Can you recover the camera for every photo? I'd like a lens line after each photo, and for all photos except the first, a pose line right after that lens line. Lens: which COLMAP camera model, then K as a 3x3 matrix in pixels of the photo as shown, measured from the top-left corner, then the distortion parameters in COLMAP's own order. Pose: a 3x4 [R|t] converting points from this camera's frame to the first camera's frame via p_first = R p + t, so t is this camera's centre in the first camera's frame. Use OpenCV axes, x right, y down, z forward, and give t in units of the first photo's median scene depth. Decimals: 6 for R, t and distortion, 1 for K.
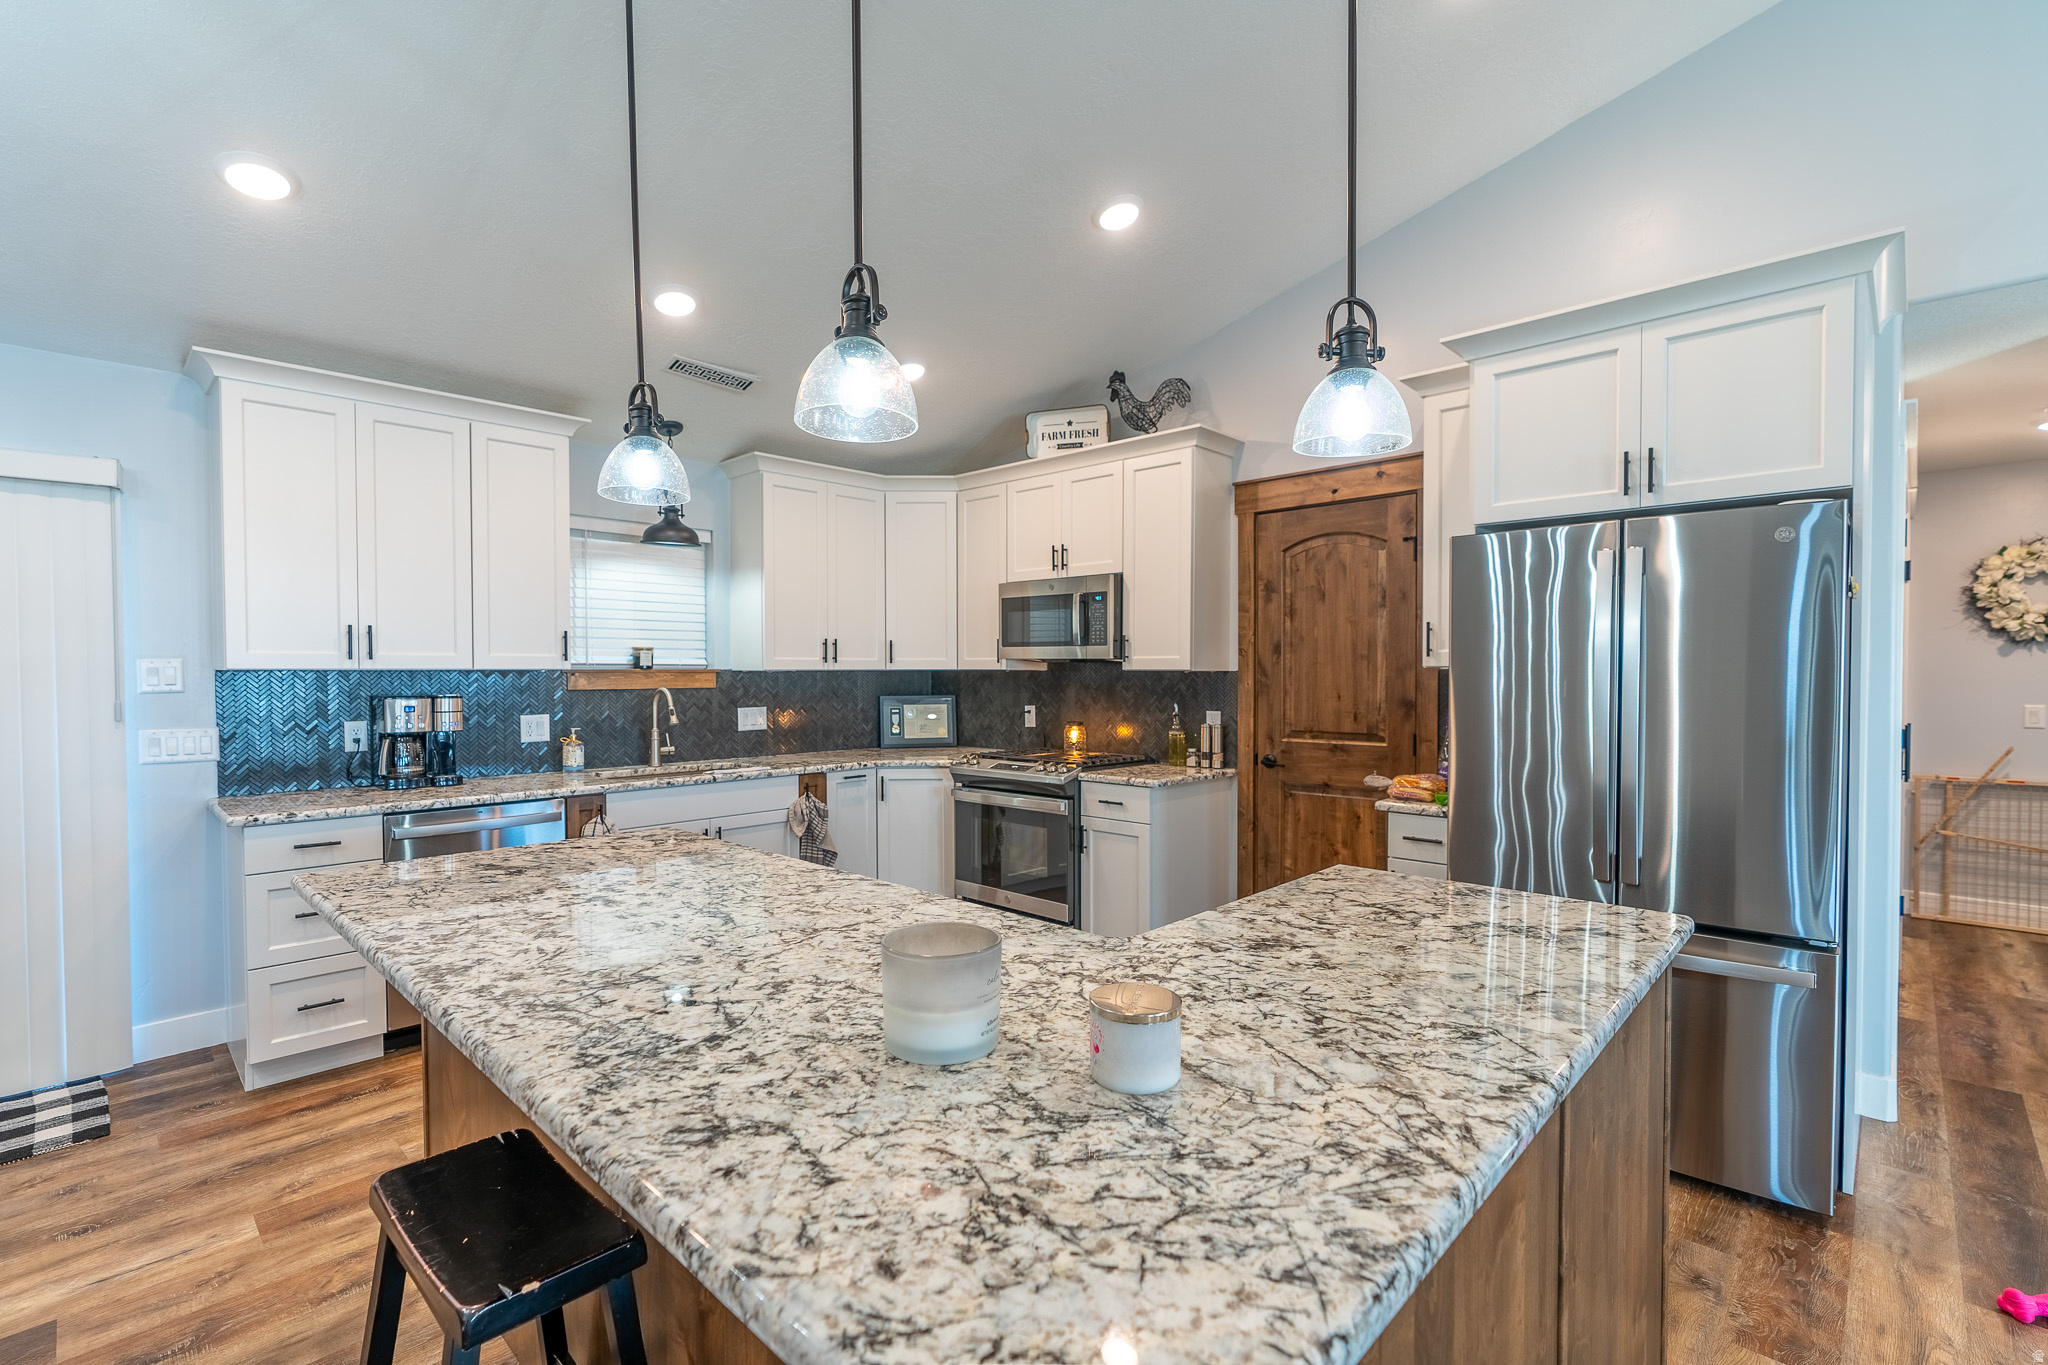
lens RADIAL K [[929.4, 0, 1012.5], [0, 929.4, 686.4], [0, 0, 1]] dist [-0.010216, 0.004028]
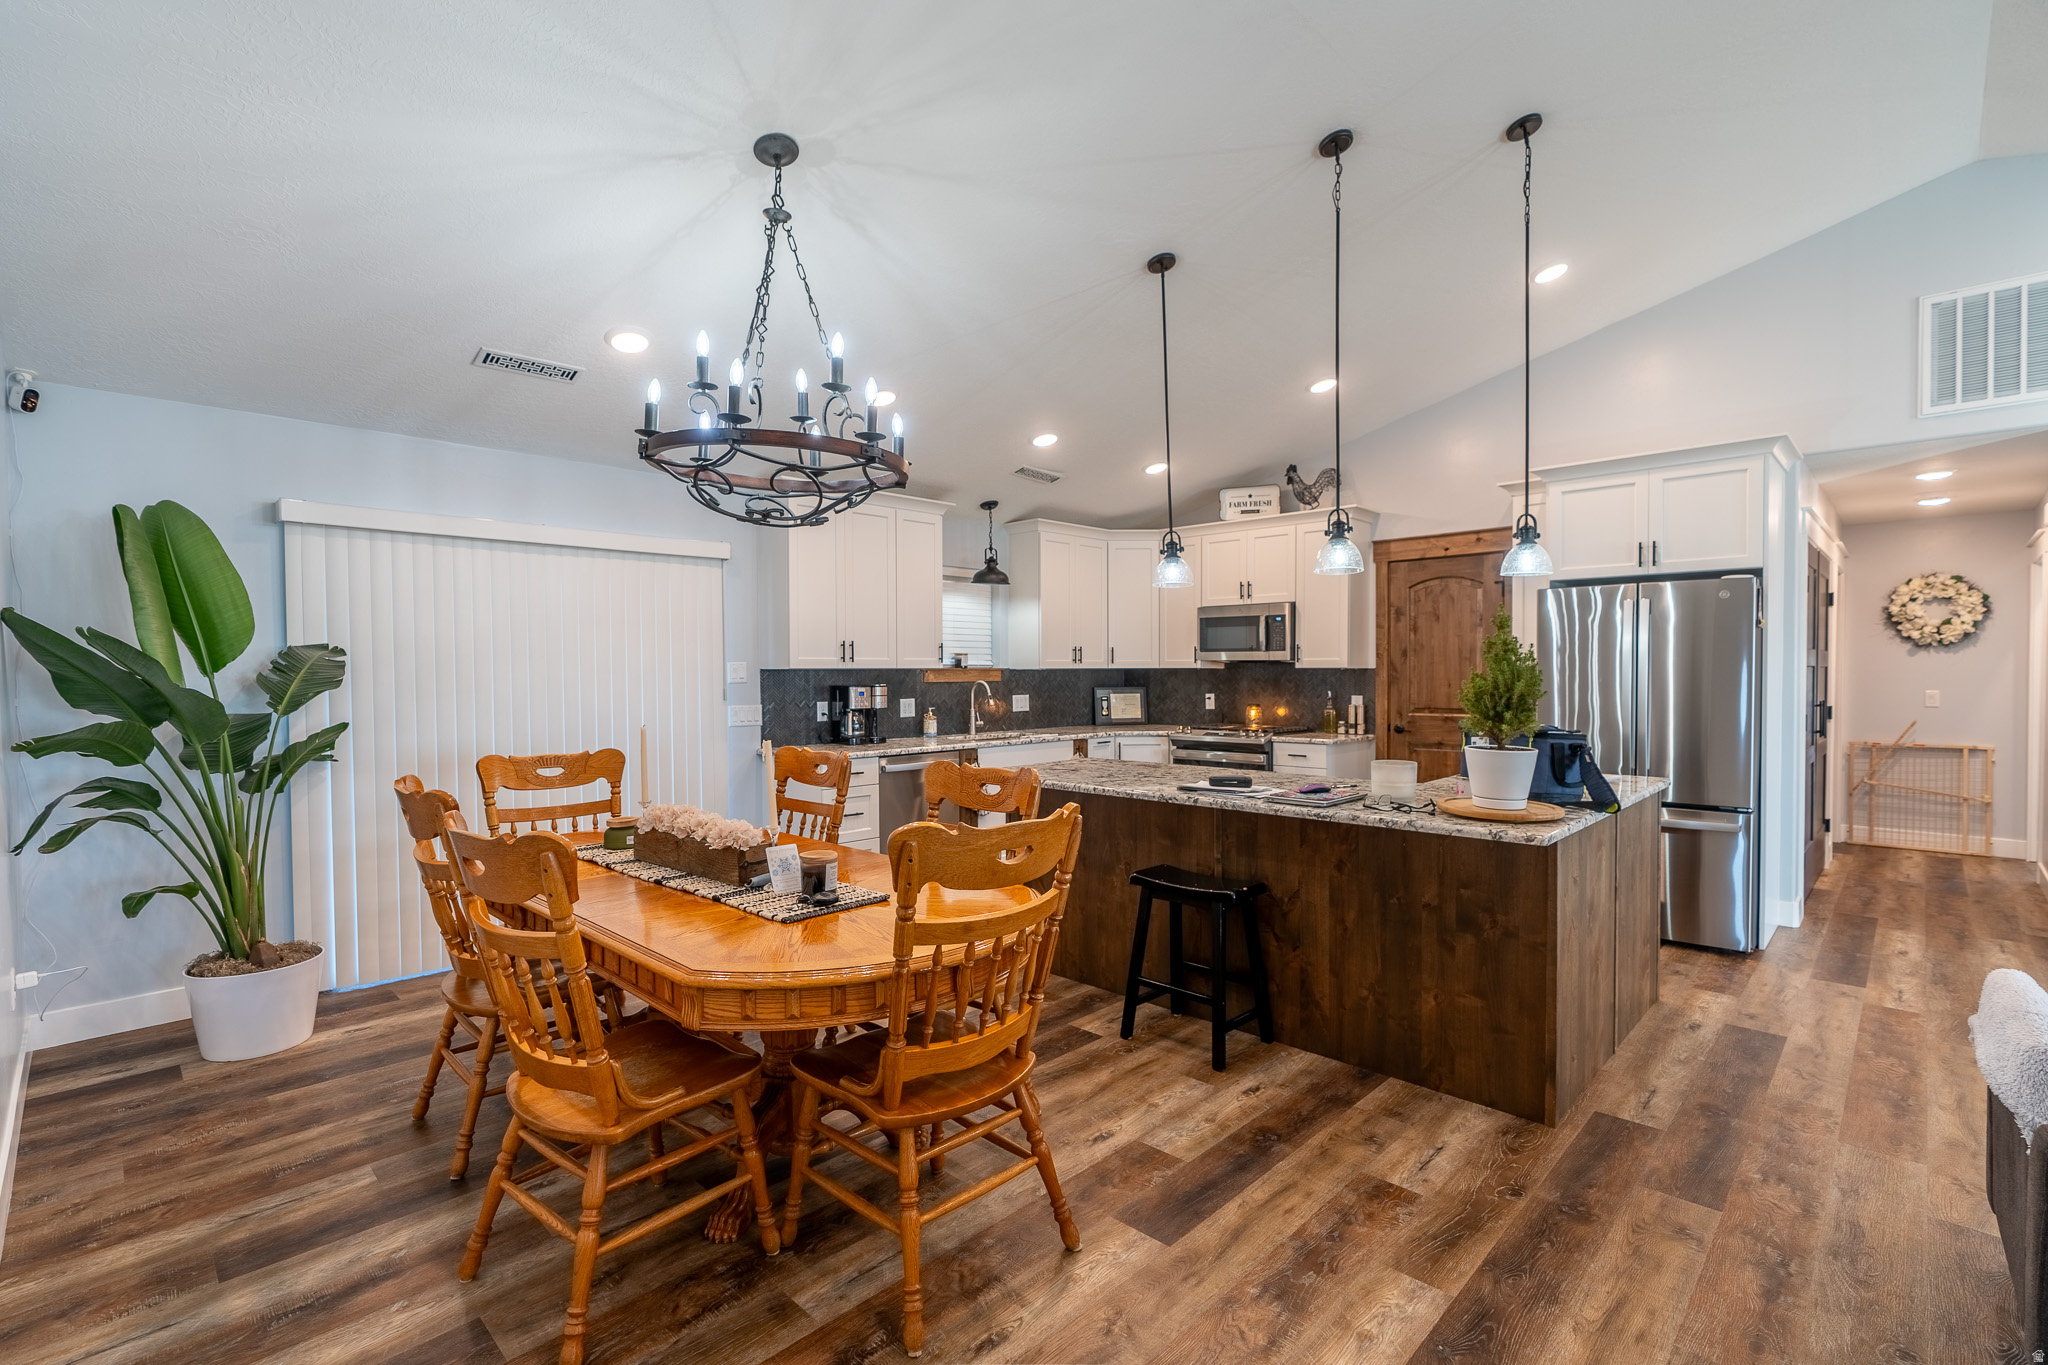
lens RADIAL K [[929.4, 0, 1011.0], [0, 929.4, 689.6], [0, 0, 1]] dist [-0.010216, 0.004028]
pose [[0.999899, -0.002728, -0.013916, -0.326426], [0.002777, 0.999990, 0.003444, 0.011050], [0.013906, -0.003482, 0.999897, -0.497731]]
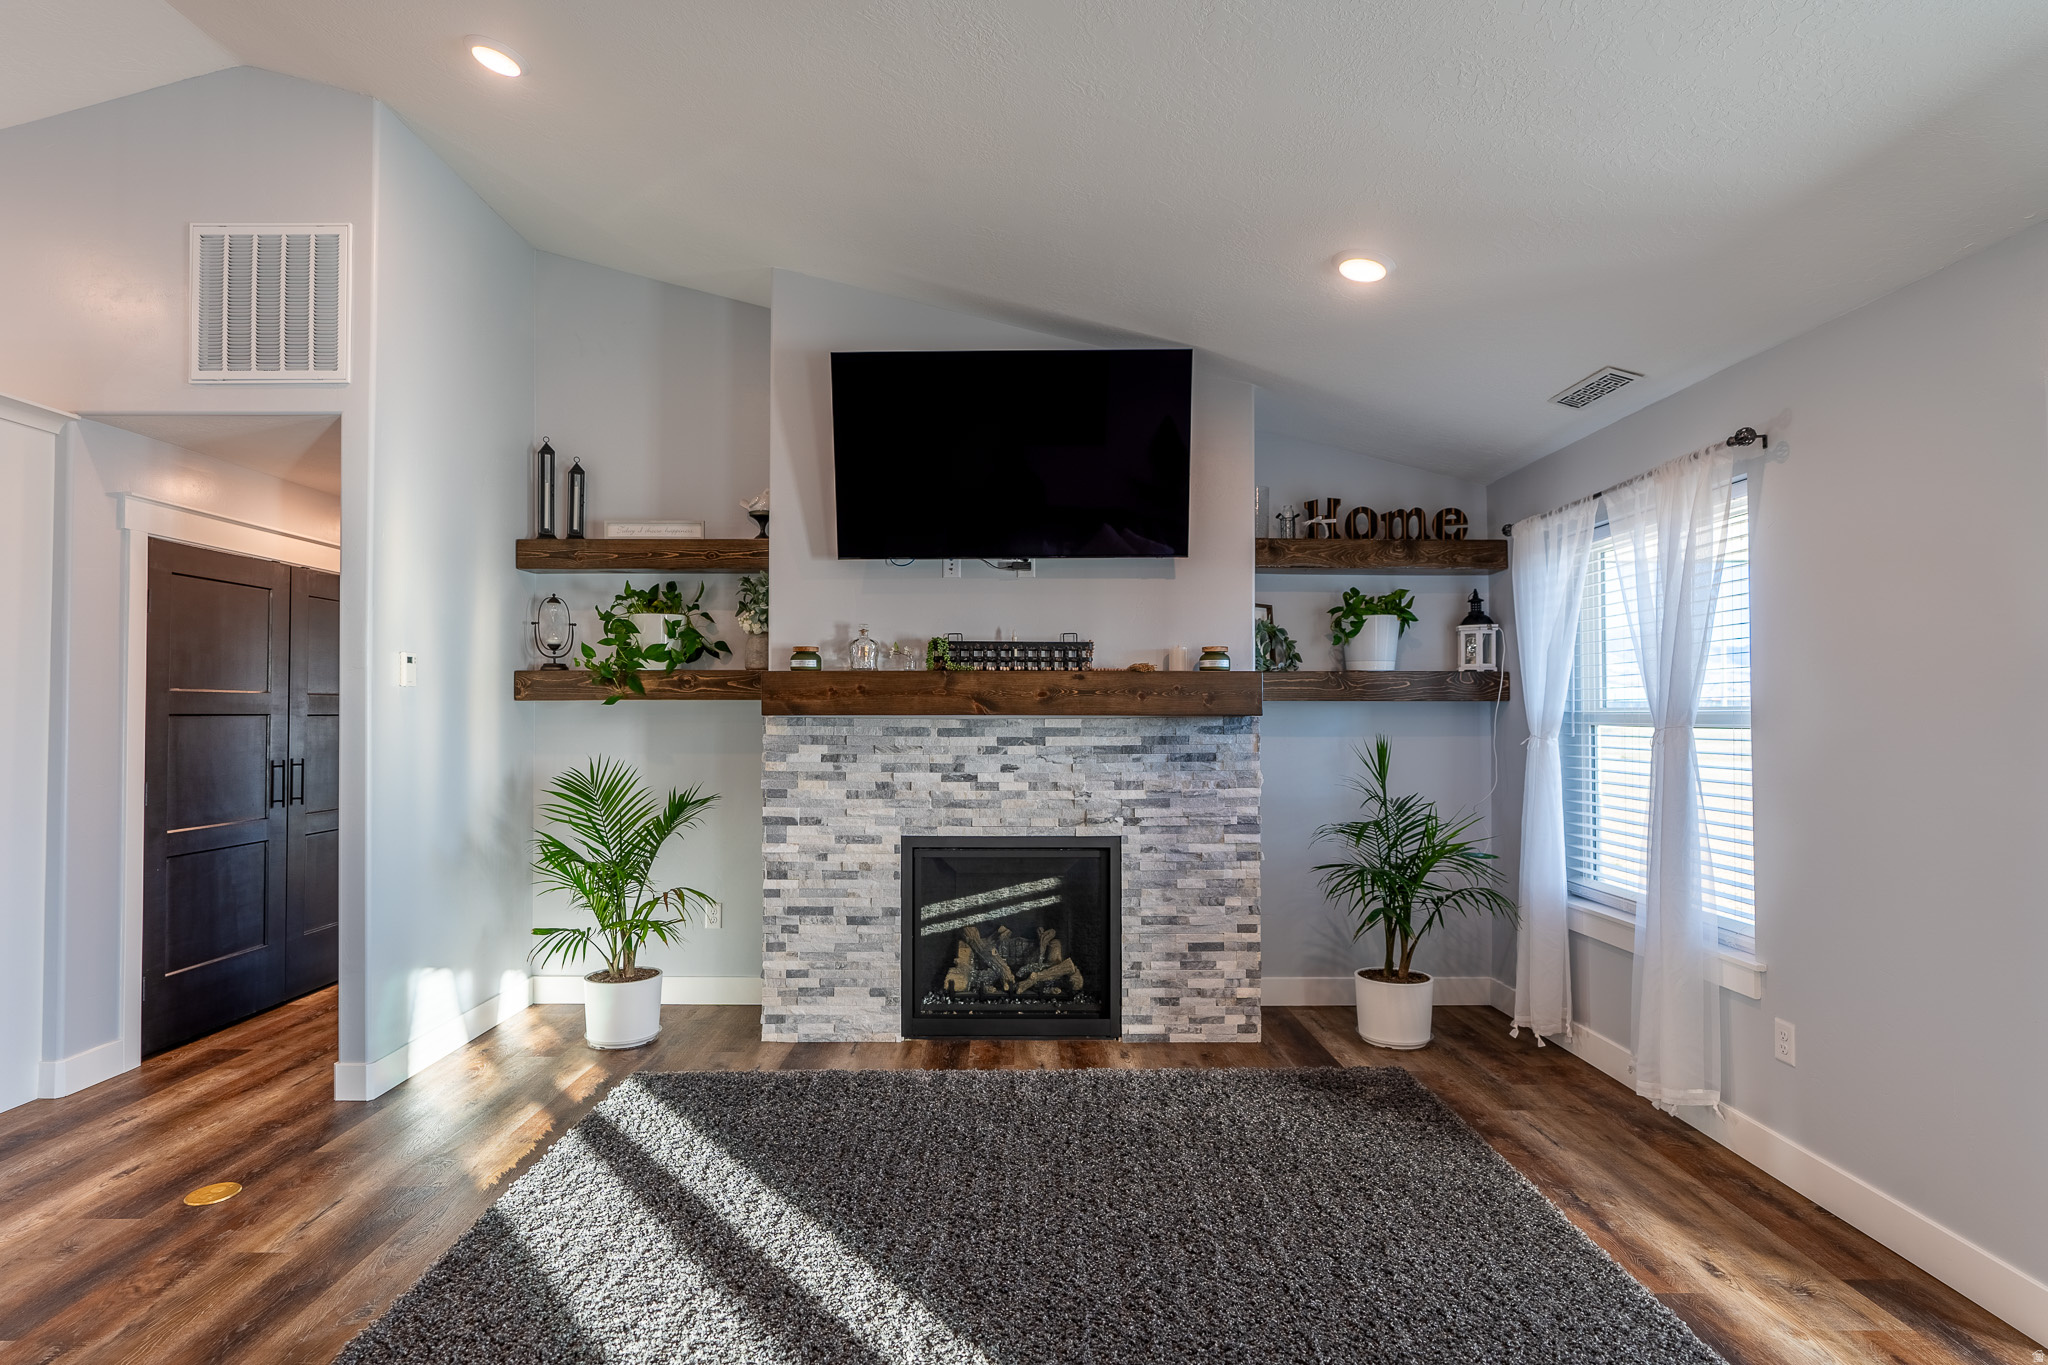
lens RADIAL K [[1050.0, 0, 1011.8], [0, 1050.0, 691.1], [0, 0, 1]] dist [-0.009425, 0.004508]
pose [[0.724027, 0.016496, 0.689574, 0.605854], [0.009576, 0.999377, -0.033961, 0.006288], [-0.689705, 0.031192, 0.723419, -0.545669]]
